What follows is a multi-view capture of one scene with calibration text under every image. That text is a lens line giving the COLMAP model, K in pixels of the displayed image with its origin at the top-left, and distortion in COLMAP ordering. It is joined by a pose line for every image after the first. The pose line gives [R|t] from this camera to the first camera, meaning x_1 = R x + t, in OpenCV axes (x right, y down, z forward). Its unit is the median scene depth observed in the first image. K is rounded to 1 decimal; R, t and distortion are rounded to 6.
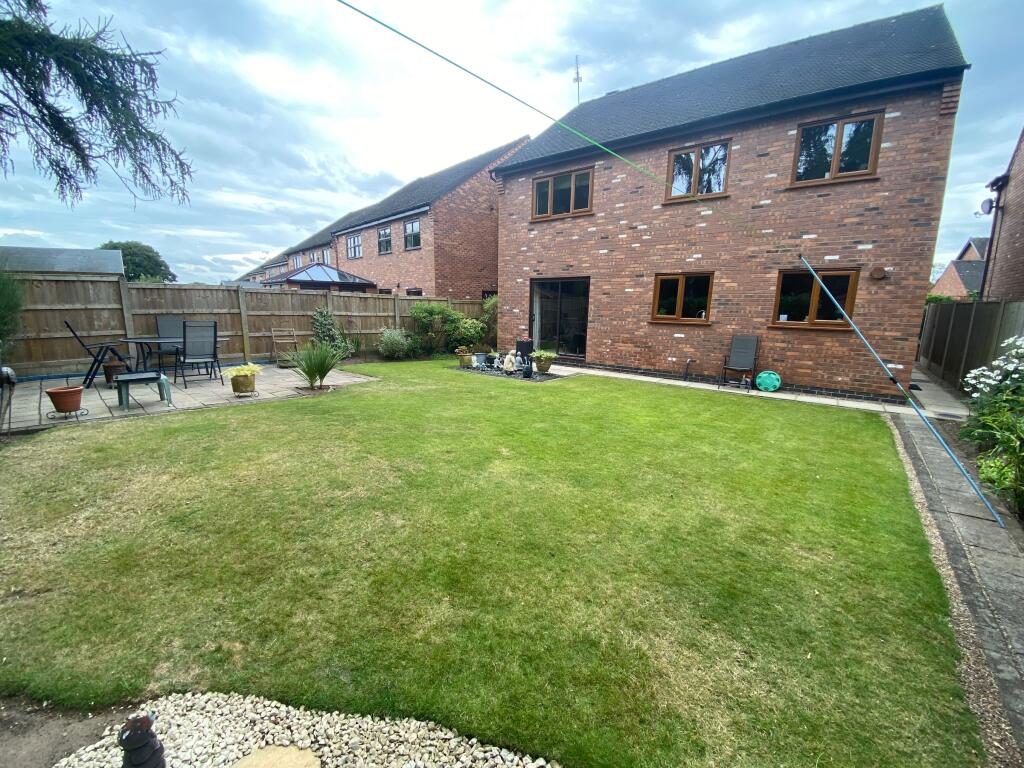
lens RADIAL K [[414.4, 0, 512.0], [0, 414.4, 384.0], [0, 0, 1]] dist [0.022215, -0.022671]
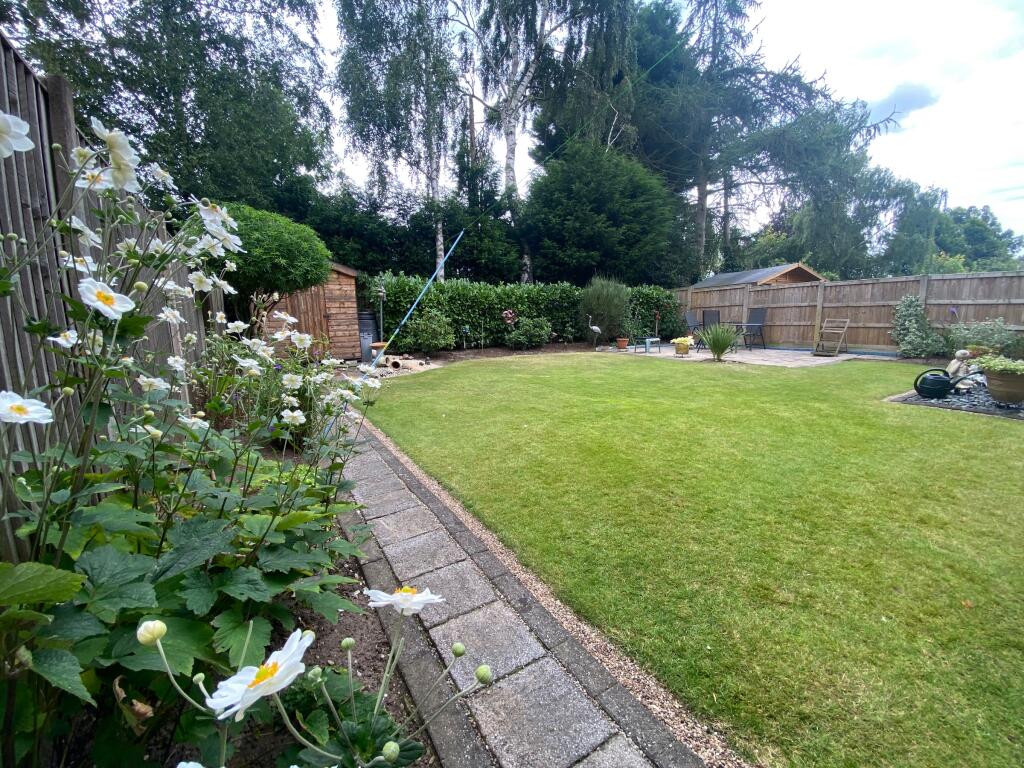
lens RADIAL K [[410.0, 0, 511.2], [0, 410.0, 386.3], [0, 0, 1]] dist [0.024762, -0.023321]
pose [[-0.339465, 0.139036, -0.930286, 0.628803], [-0.156097, 0.966975, 0.201479, -0.047656], [0.927576, 0.213610, -0.306551, 0.550919]]
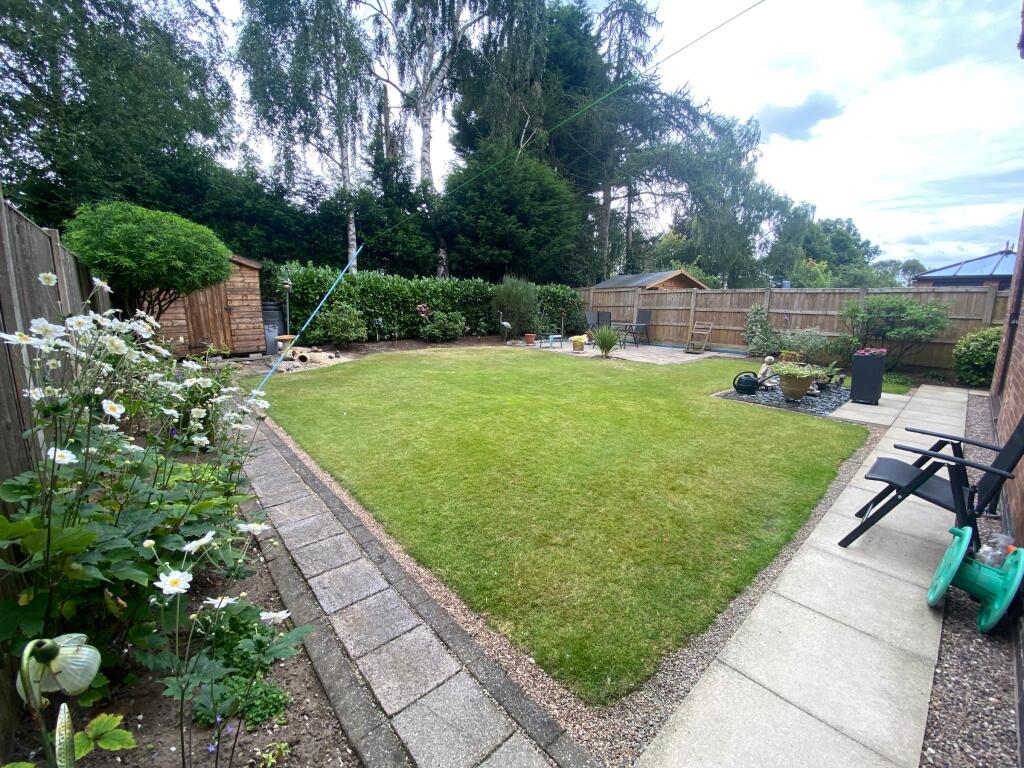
lens RADIAL K [[414.4, 0, 512.0], [0, 414.4, 384.0], [0, 0, 1]] dist [0.022215, -0.022671]
pose [[-0.175473, 0.170294, -0.969644, 0.688161], [-0.191335, 0.960246, 0.203268, -0.090853], [0.965712, 0.221195, -0.135914, 0.607917]]
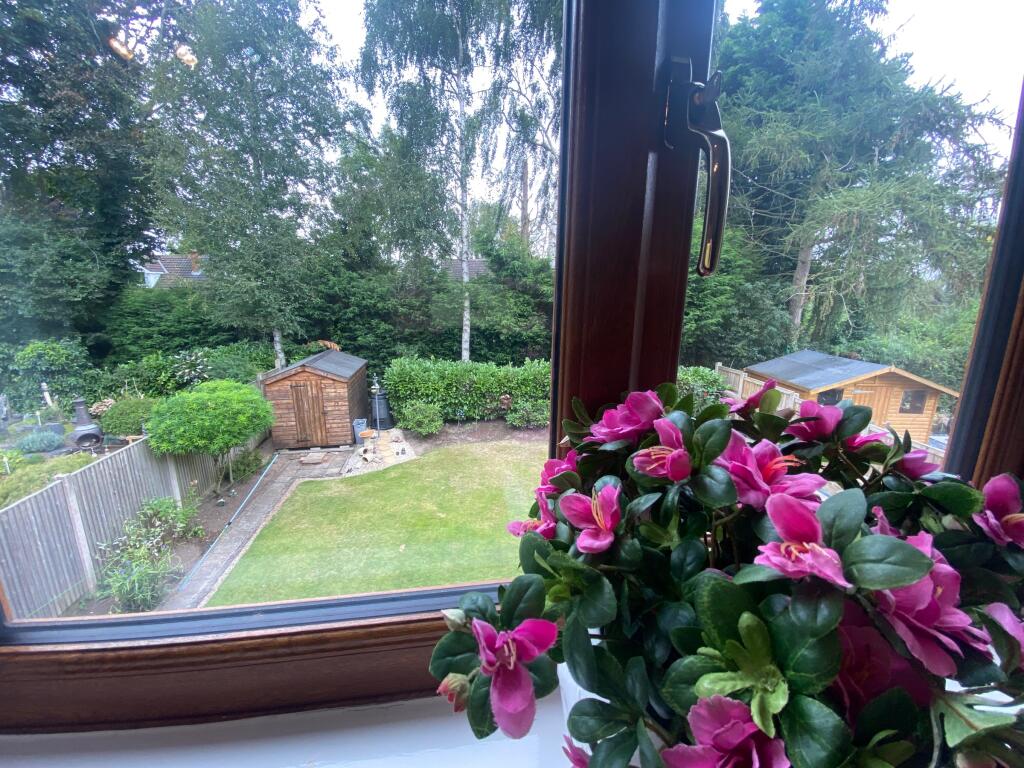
lens RADIAL K [[414.4, 0, 512.0], [0, 414.4, 384.0], [0, 0, 1]] dist [0.022215, -0.022671]
pose [[-0.676140, 0.138728, -0.723594, 0.390881], [-0.157925, 0.931998, 0.326252, -0.445537], [0.719648, 0.334866, -0.608252, 0.877592]]
